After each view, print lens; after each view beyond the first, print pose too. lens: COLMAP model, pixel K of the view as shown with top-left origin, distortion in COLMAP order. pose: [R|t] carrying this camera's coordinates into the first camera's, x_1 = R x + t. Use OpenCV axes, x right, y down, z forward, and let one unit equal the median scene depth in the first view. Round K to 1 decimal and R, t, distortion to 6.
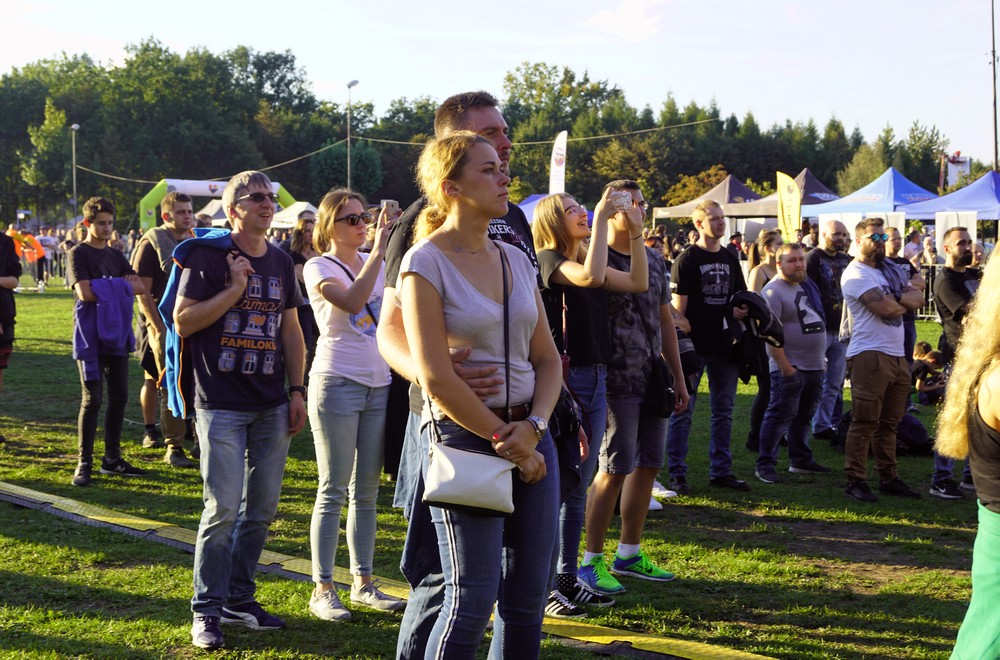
lens RADIAL K [[1476.7, 0, 485.2], [0, 1476.7, 274.5], [0, 0, 1]] dist [-0.030594, 0.000000]
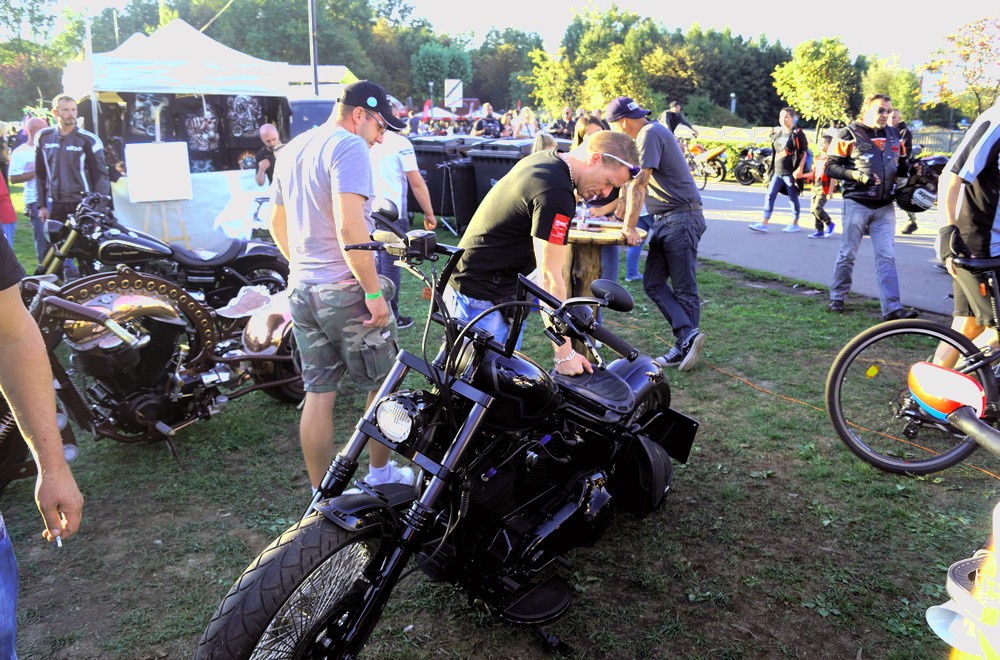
lens RADIAL K [[781.8, 0, 497.8], [0, 781.8, 331.1], [0, 0, 1]] dist [-0.083863, 0.015043]
pose [[0.998234, 0.014281, -0.057658, -0.009032], [-0.000587, 0.972990, 0.230846, -0.007753], [0.059398, -0.230404, 0.971280, 0.315653]]
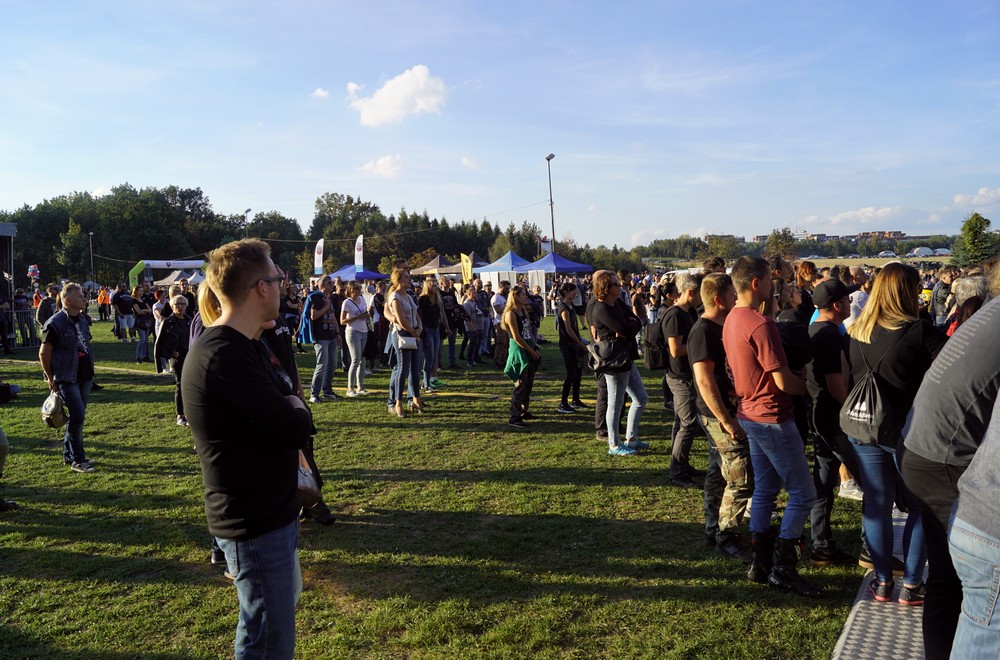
lens RADIAL K [[781.8, 0, 498.1], [0, 781.8, 332.2], [0, 0, 1]] dist [-0.083863, 0.015043]
pose [[0.969647, -0.042820, 0.240732, -0.010044], [0.033371, 0.998509, 0.043193, 0.000147], [-0.242223, -0.033849, 0.969630, -0.044098]]
